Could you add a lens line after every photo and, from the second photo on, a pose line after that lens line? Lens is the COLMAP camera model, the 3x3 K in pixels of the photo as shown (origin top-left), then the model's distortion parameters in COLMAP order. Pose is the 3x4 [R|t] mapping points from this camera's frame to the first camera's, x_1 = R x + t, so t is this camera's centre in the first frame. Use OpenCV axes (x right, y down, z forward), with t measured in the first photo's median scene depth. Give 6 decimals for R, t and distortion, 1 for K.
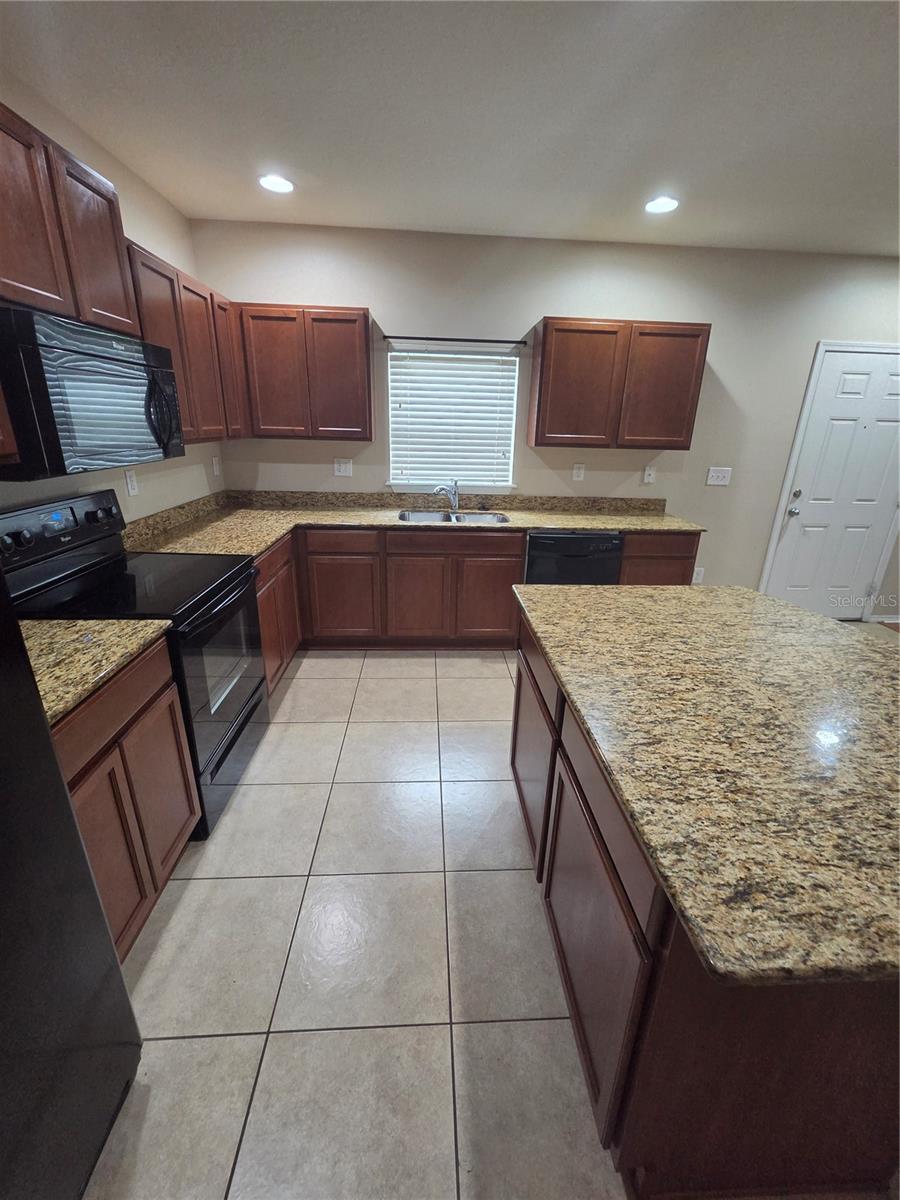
lens RADIAL K [[491.1, 0, 451.6], [0, 491.1, 595.4], [0, 0, 1]] dist [-0.000762, -0.000246]
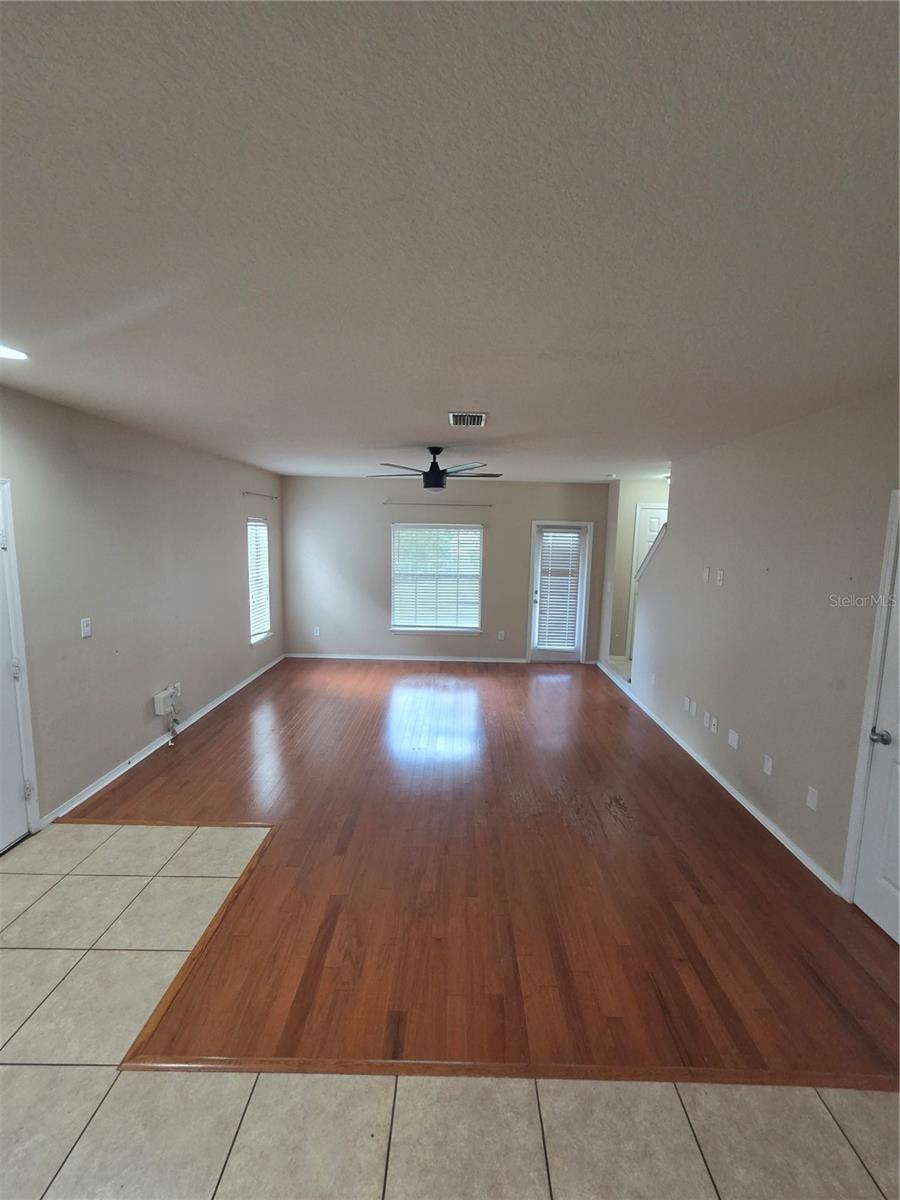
lens RADIAL K [[491.1, 0, 453.3], [0, 491.1, 604.0], [0, 0, 1]] dist [-0.000762, -0.000246]
pose [[0.058713, -0.156270, 0.985968, 0.234555], [0.310740, 0.941464, 0.130713, -0.172951], [-0.948680, 0.298705, 0.103836, 0.260463]]
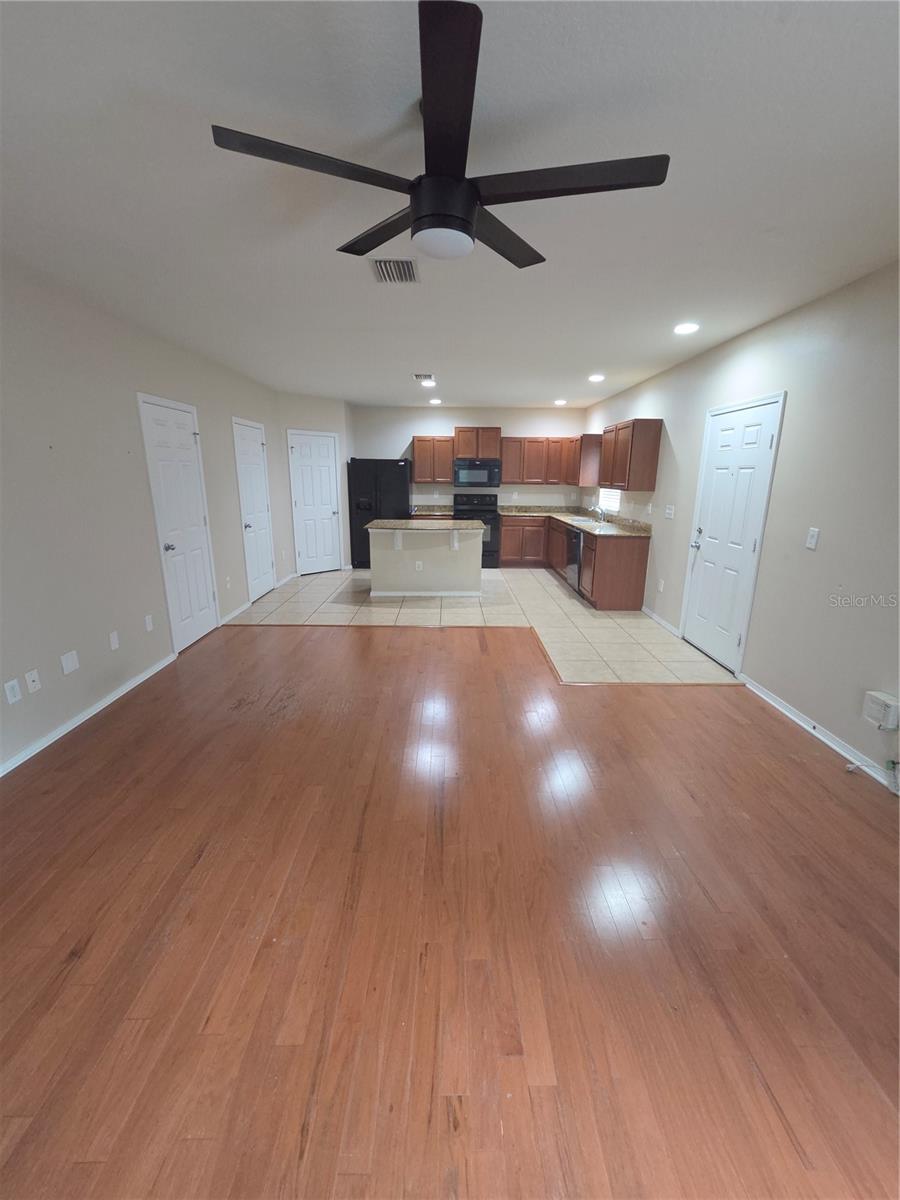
lens RADIAL K [[491.1, 0, 451.9], [0, 491.1, 600.6], [0, 0, 1]] dist [-0.000762, -0.000246]
pose [[-0.040679, 0.228015, -0.972808, 1.831002], [-0.340692, 0.912102, 0.228032, -0.113461], [0.939295, 0.340704, 0.040580, 0.427196]]
